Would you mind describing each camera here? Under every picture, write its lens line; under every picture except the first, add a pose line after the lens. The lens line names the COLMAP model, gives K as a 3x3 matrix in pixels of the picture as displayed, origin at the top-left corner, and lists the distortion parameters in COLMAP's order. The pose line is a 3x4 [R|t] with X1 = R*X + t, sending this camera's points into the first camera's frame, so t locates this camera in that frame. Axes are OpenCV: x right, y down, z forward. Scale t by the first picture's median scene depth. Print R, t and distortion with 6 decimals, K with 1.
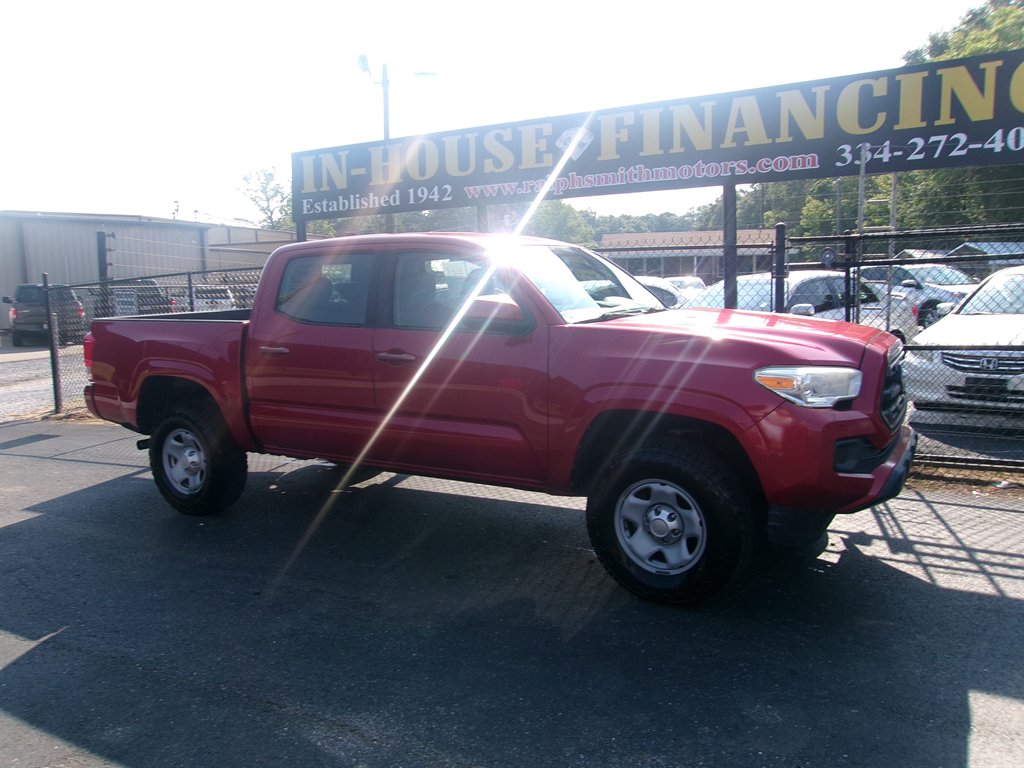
lens RADIAL K [[806.7, 0, 499.2], [0, 806.7, 387.8], [0, 0, 1]] dist [-0.048019, 0.104564]
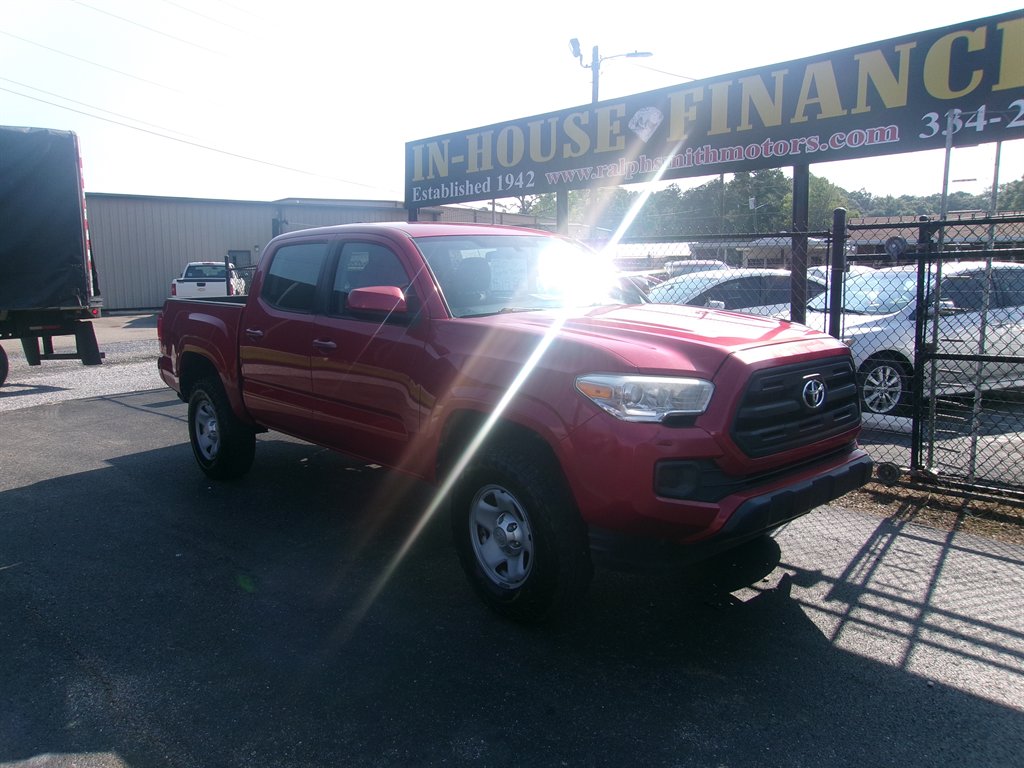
lens RADIAL K [[805.9, 0, 498.5], [0, 805.9, 382.4], [0, 0, 1]] dist [-0.023654, 0.075650]
pose [[0.951302, 0.057324, -0.302883, 0.252872], [-0.053398, 0.998348, 0.021232, -0.014213], [0.303600, -0.004025, 0.952791, 0.053283]]
